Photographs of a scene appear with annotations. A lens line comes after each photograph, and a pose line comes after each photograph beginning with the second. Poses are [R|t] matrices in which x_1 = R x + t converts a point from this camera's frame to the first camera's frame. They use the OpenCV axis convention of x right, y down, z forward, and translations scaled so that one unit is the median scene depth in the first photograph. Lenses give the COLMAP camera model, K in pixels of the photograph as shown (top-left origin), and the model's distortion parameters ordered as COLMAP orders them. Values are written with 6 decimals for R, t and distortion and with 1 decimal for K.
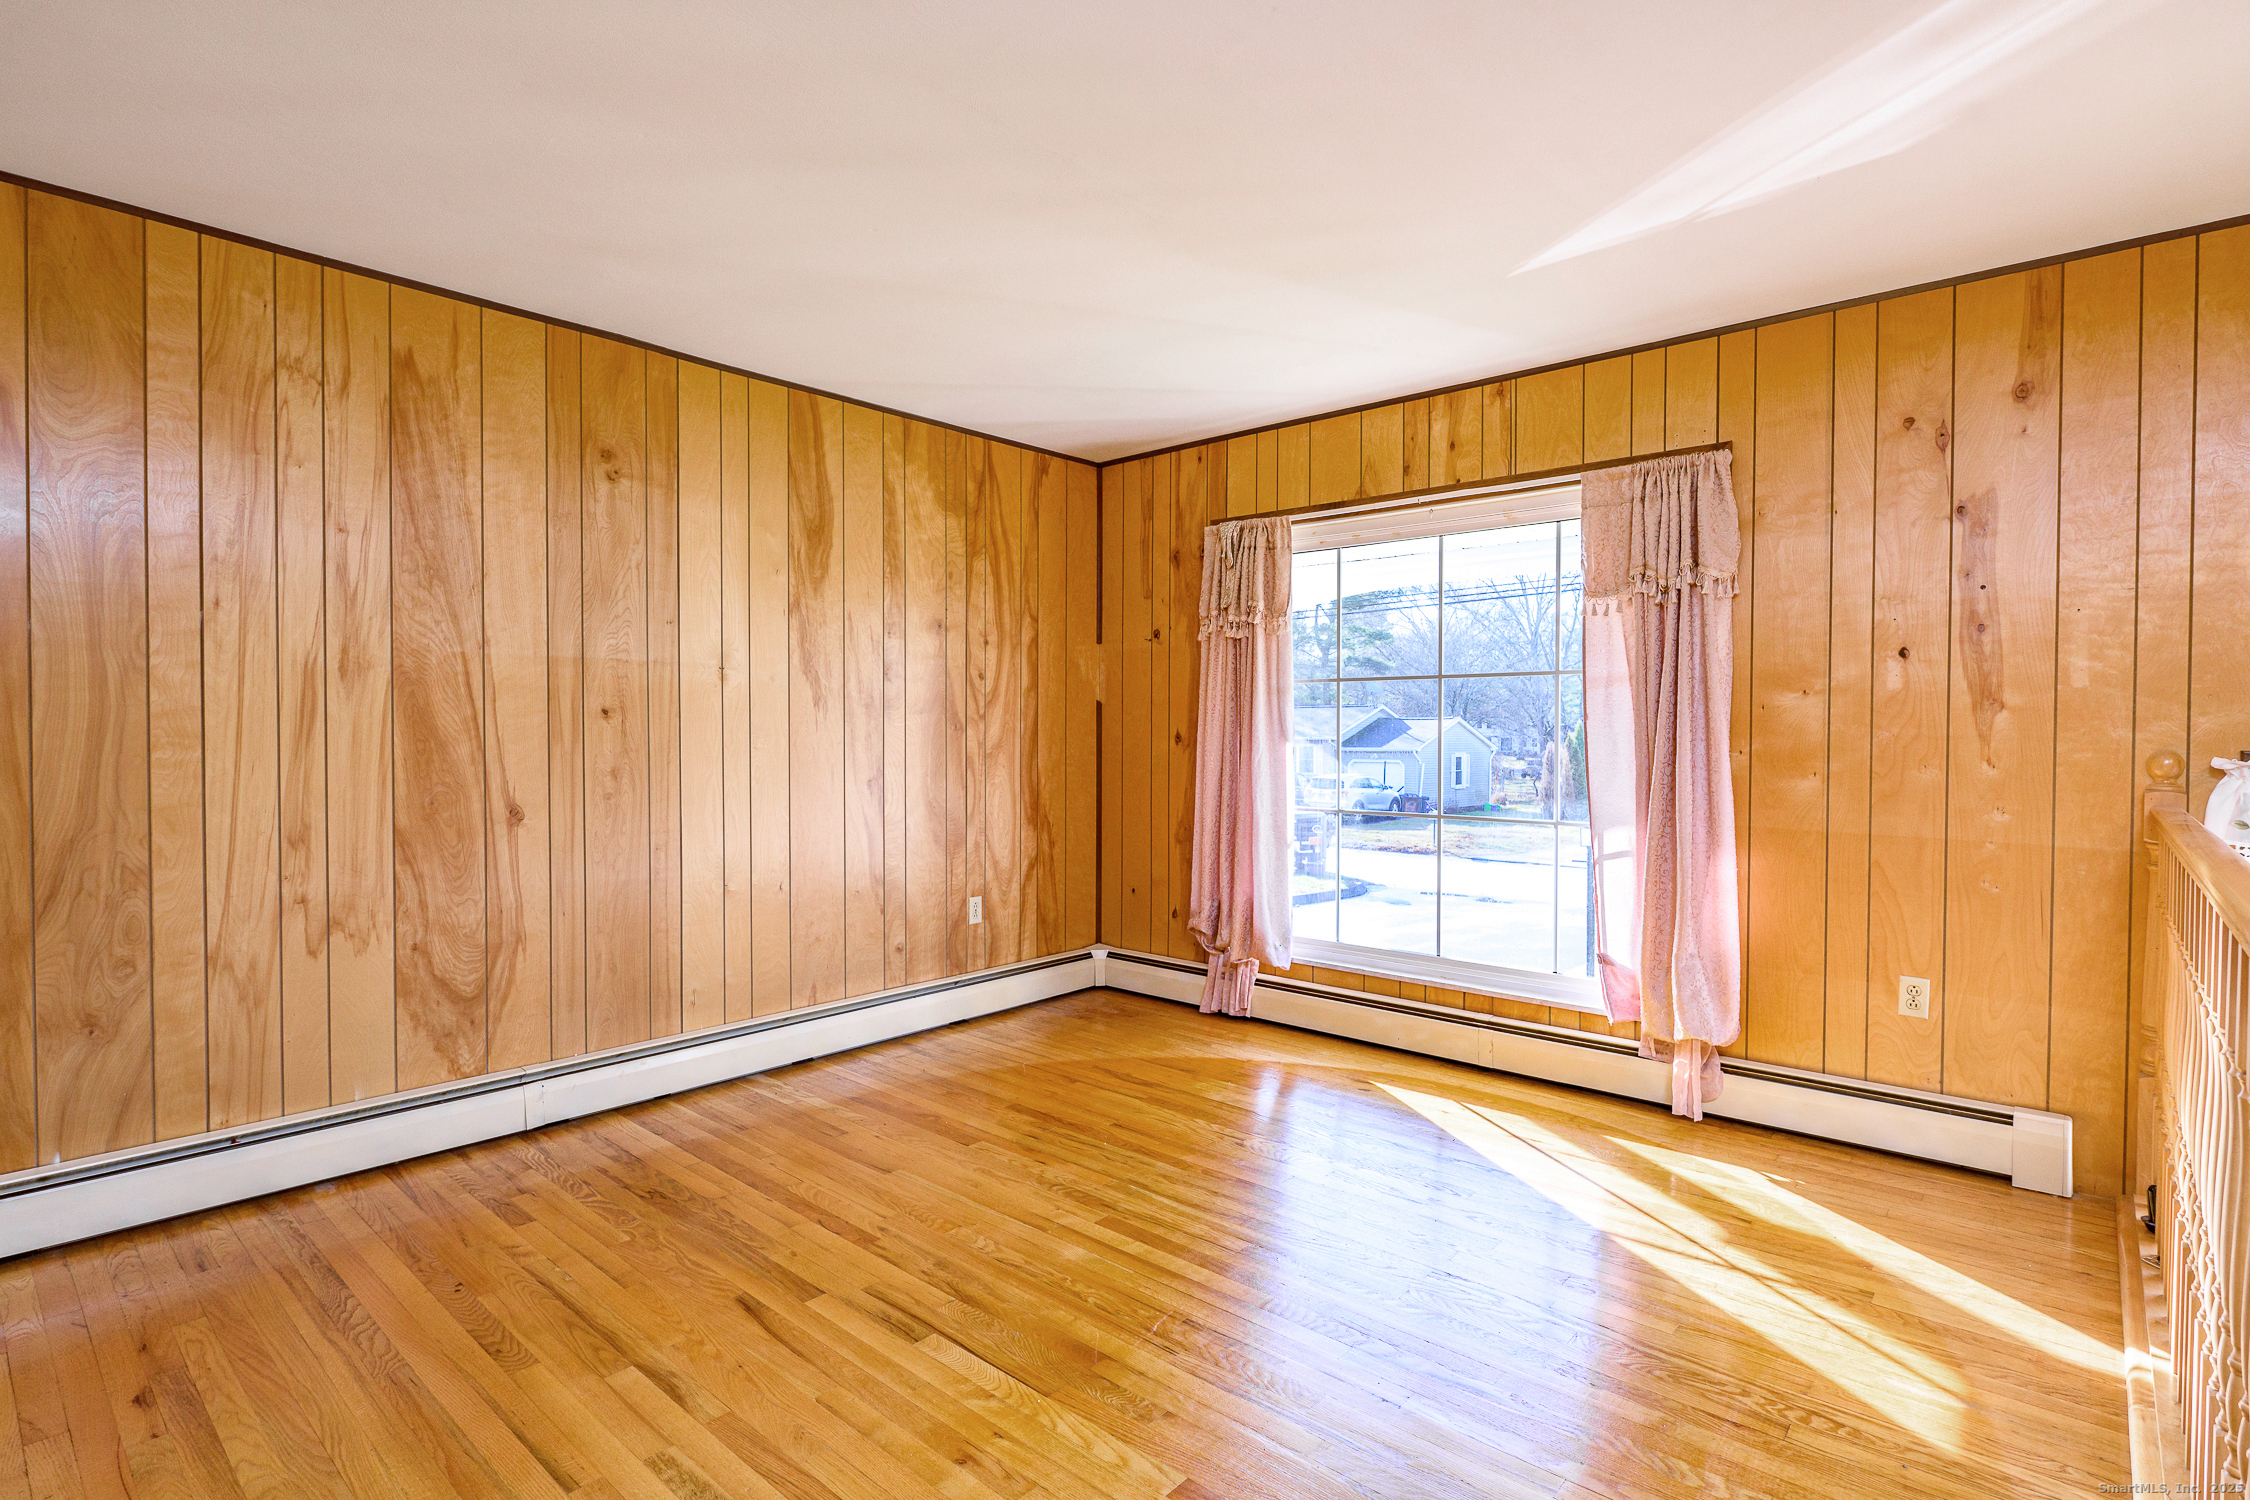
lens RADIAL K [[1093.9, 0, 1132.8], [0, 1093.9, 752.0], [0, 0, 1]] dist [-0.004913, -0.000257]
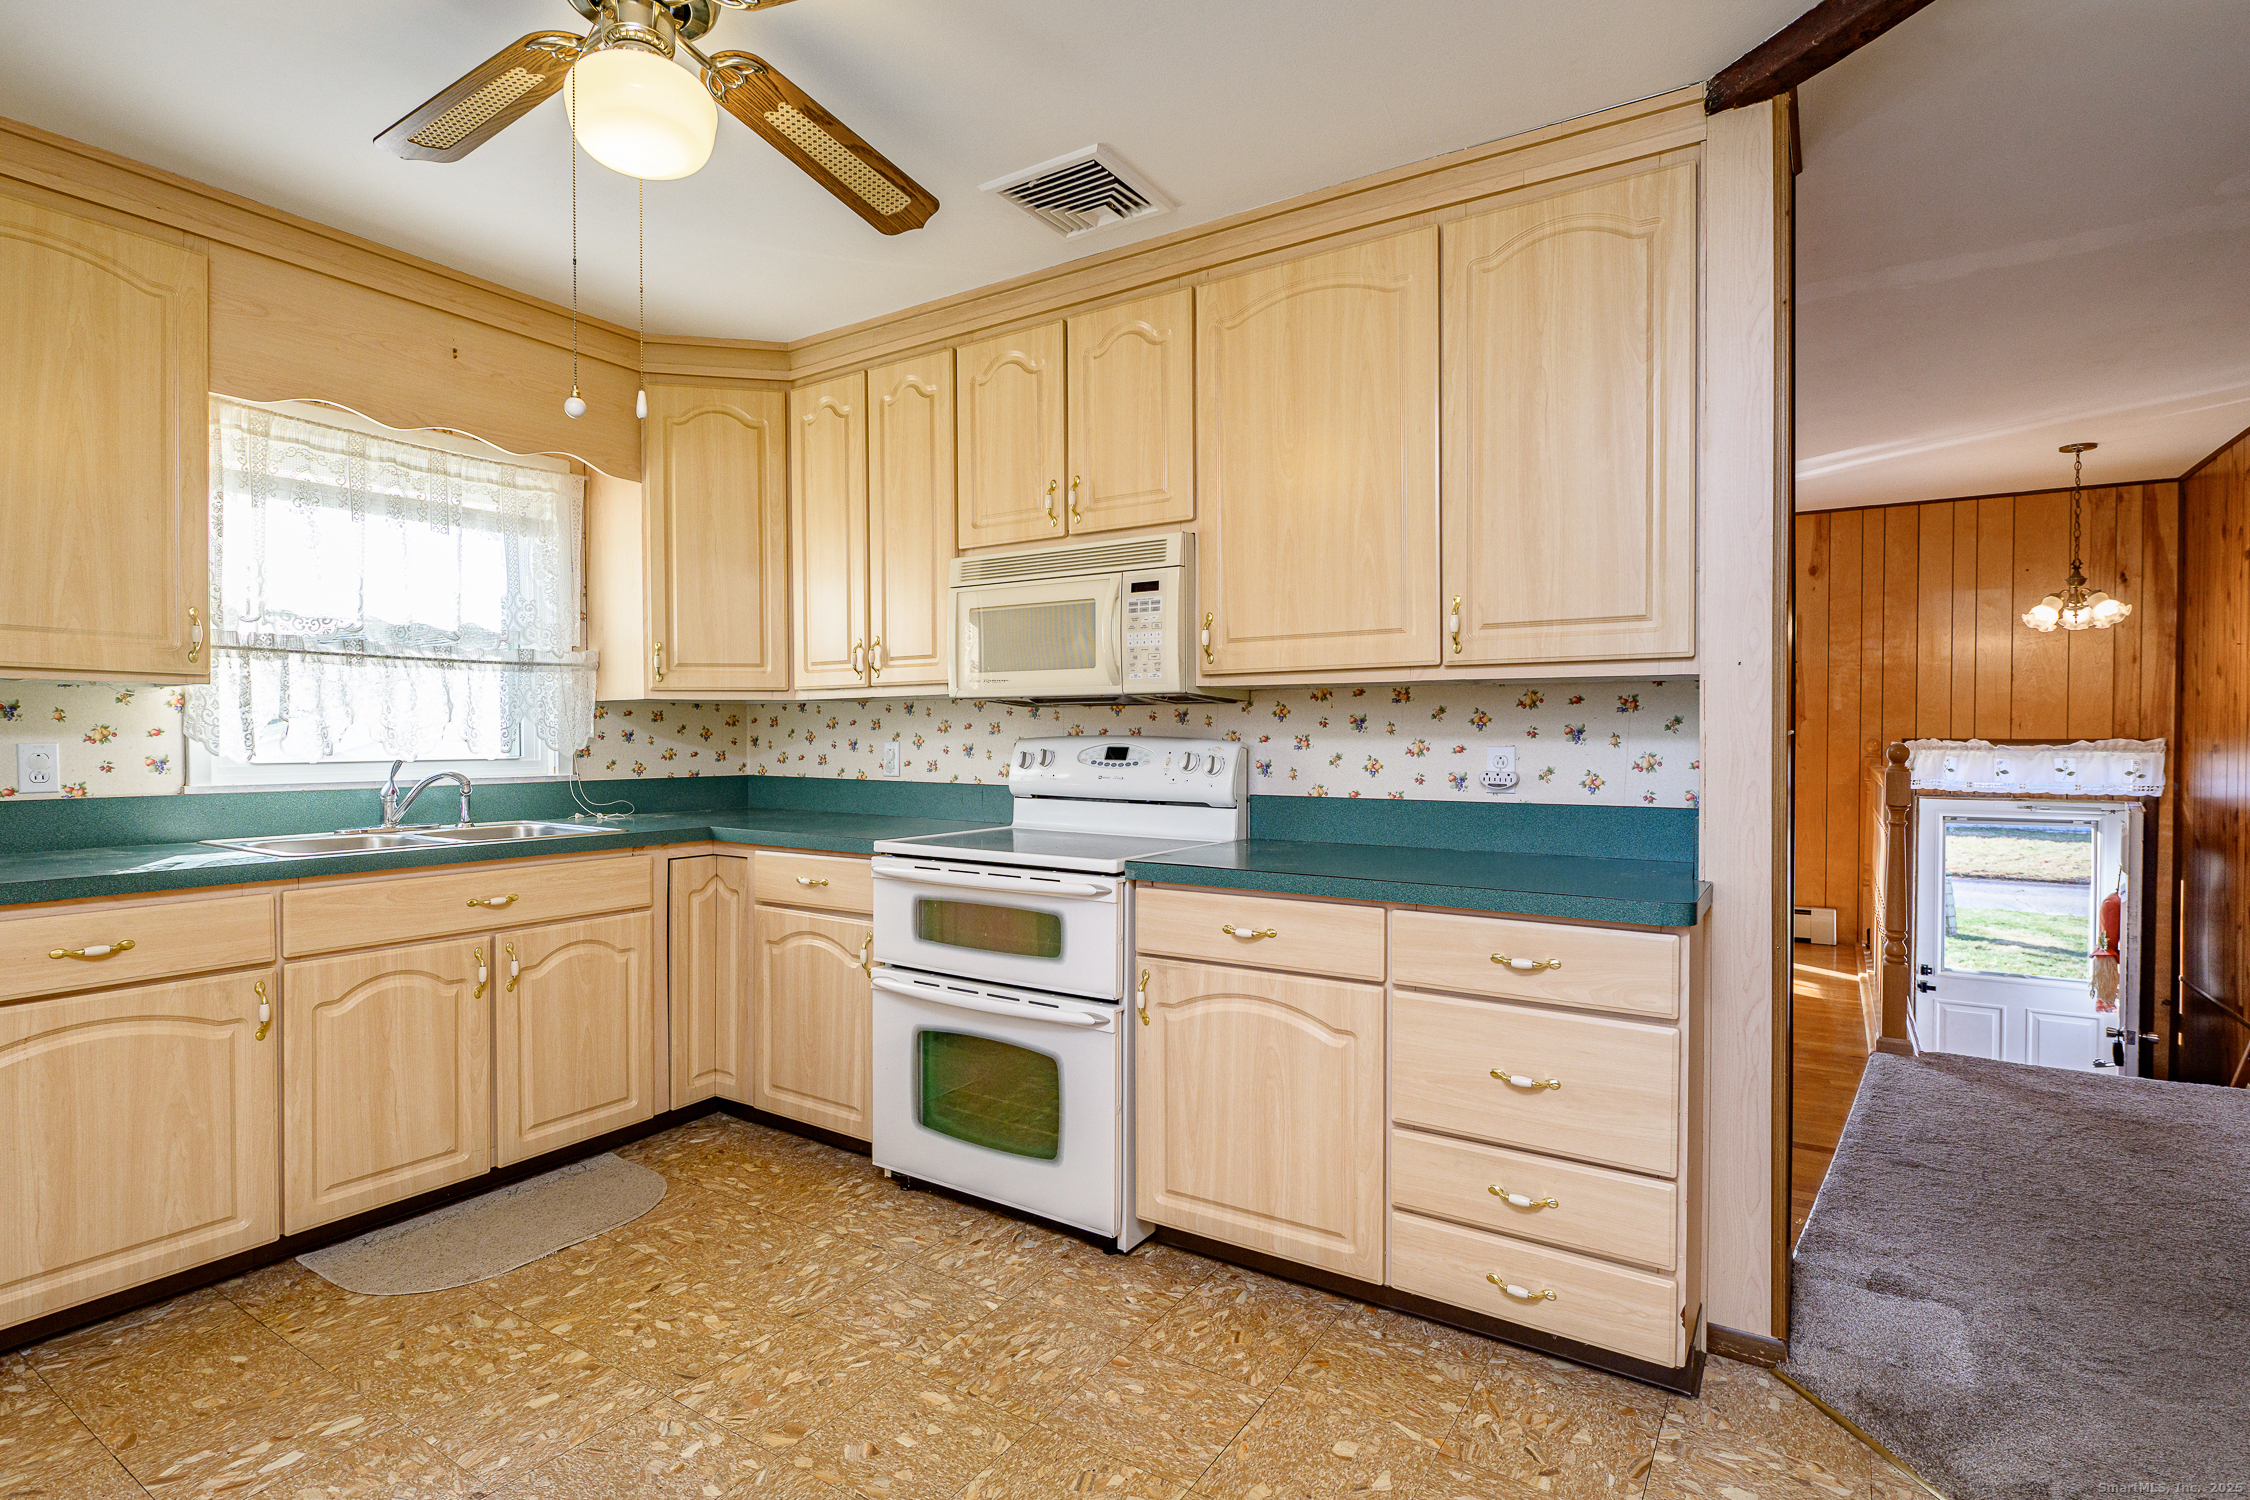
lens RADIAL K [[1093.9, 0, 1131.7], [0, 1093.9, 752.8], [0, 0, 1]] dist [-0.004913, -0.000257]
pose [[0.988446, -0.009552, 0.151274, -0.776381], [0.008874, 0.999947, 0.005158, 0.002666], [-0.151315, -0.003756, 0.988478, -0.853572]]
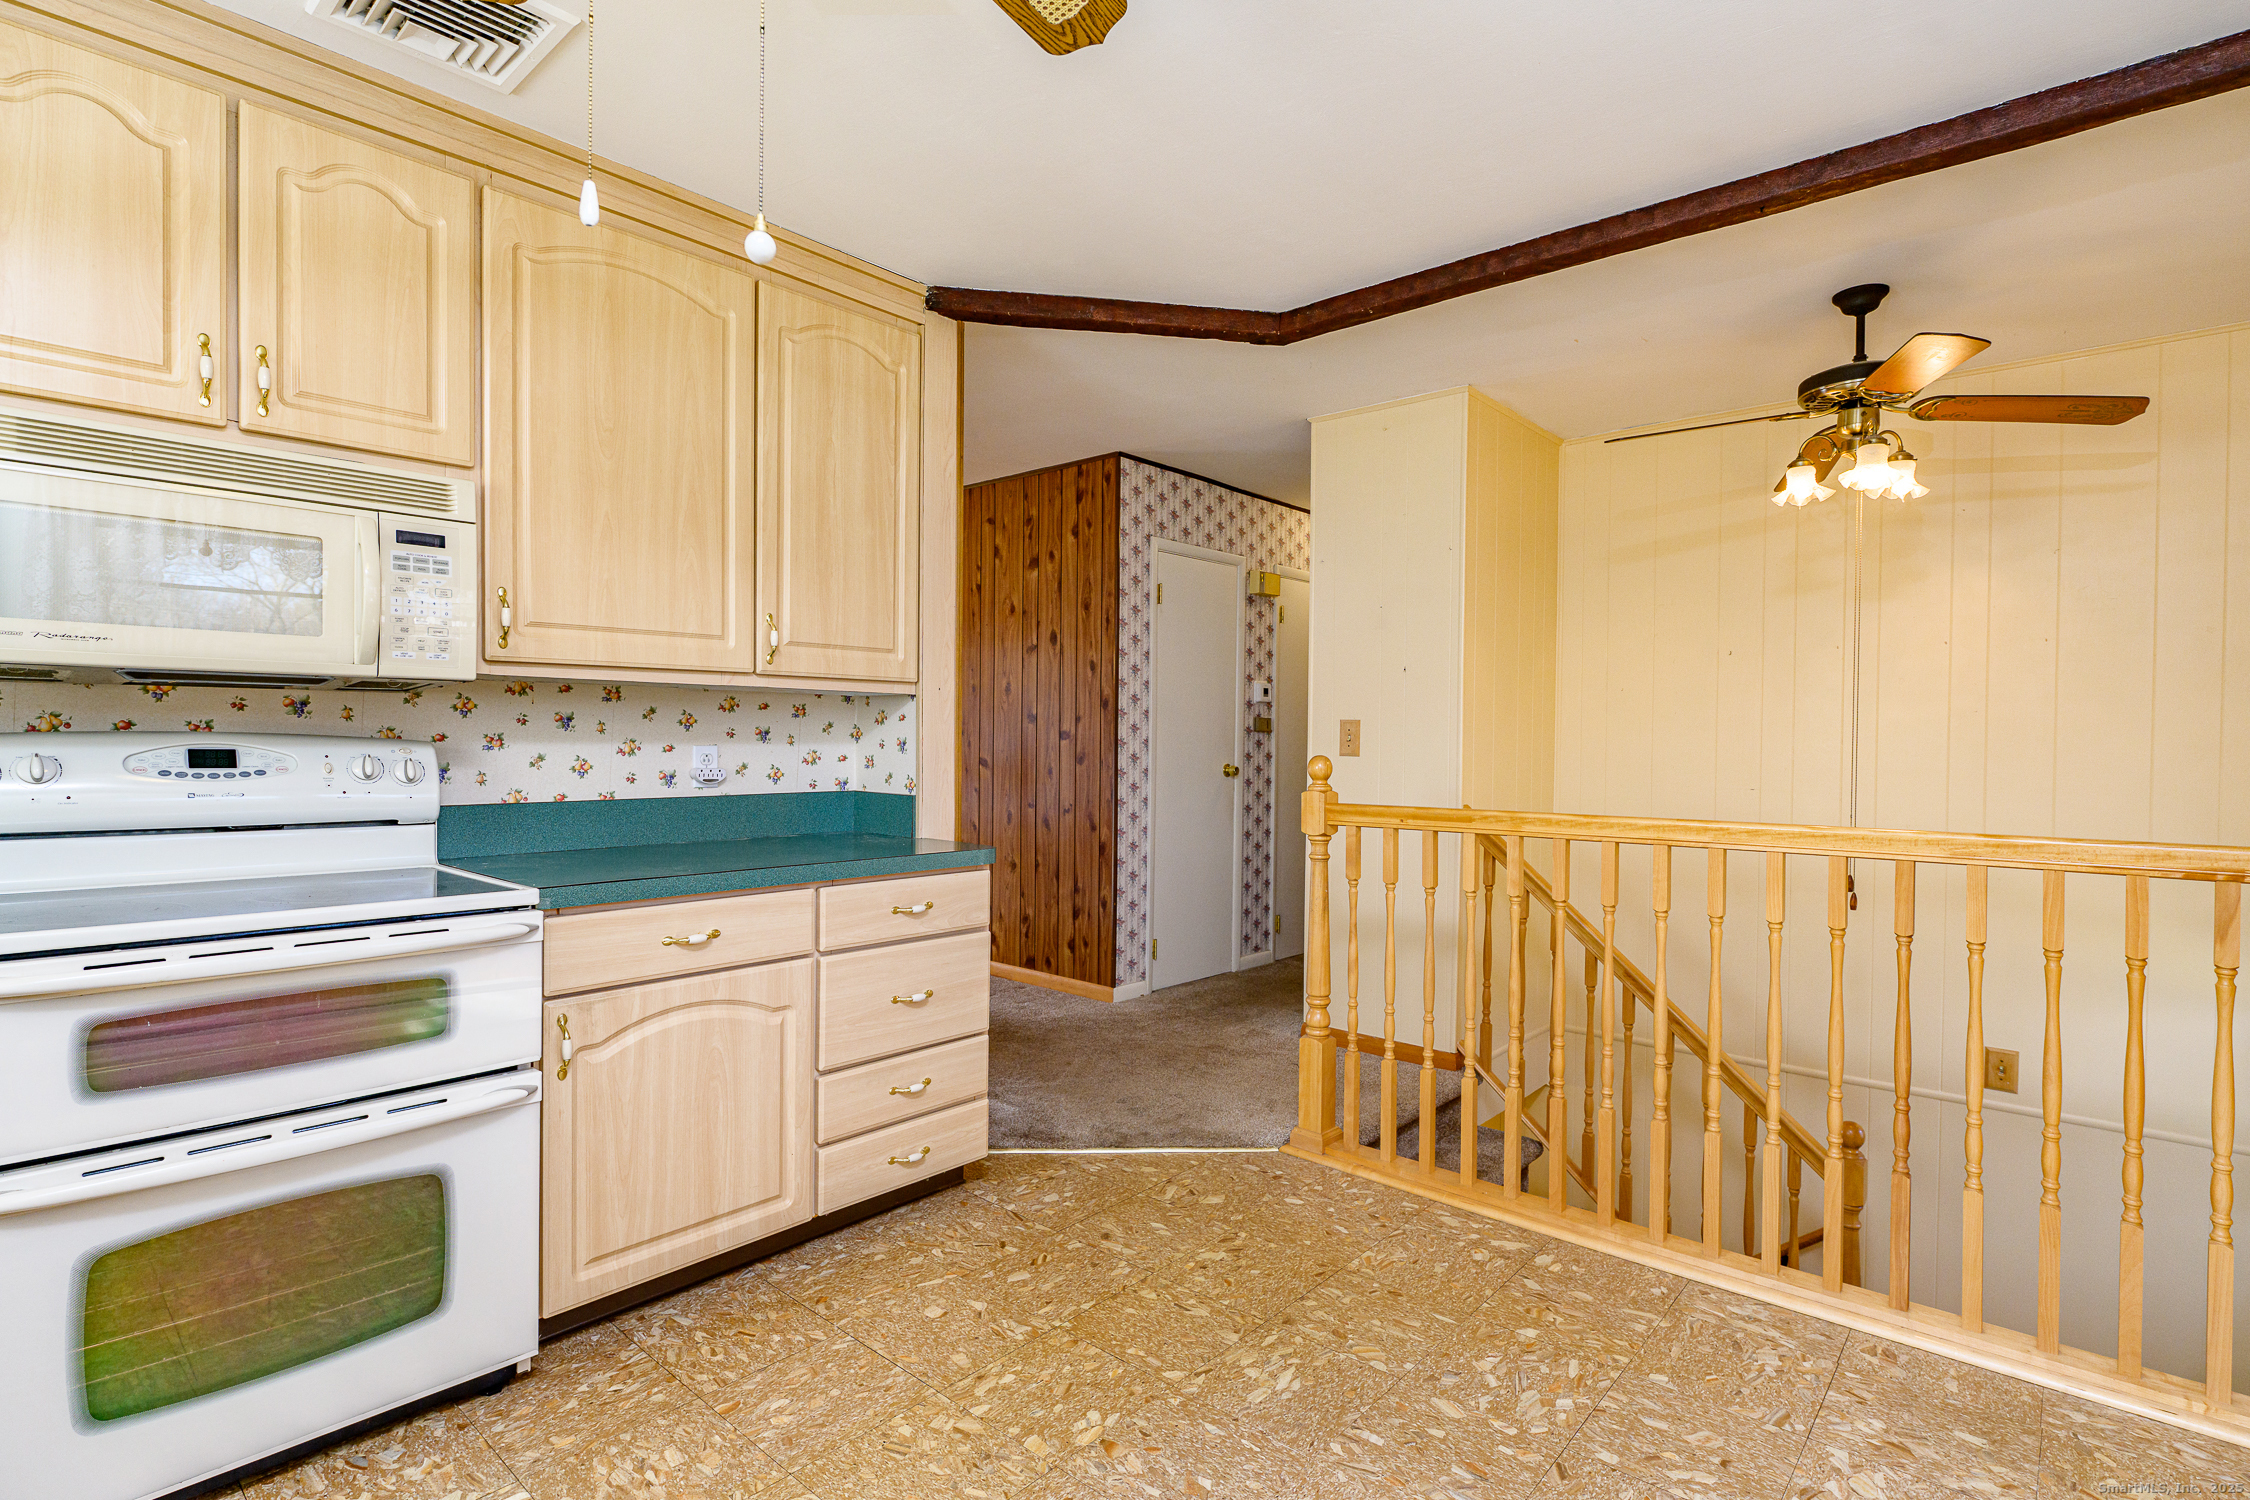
lens RADIAL K [[1093.9, 0, 1116.3], [0, 1093.9, 753.6], [0, 0, 1]] dist [-0.004913, -0.000257]
pose [[0.009967, -0.020139, 0.999748, -1.309972], [0.005018, 0.999786, 0.020089, -0.005636], [-0.999938, 0.004817, 0.010066, -0.412457]]
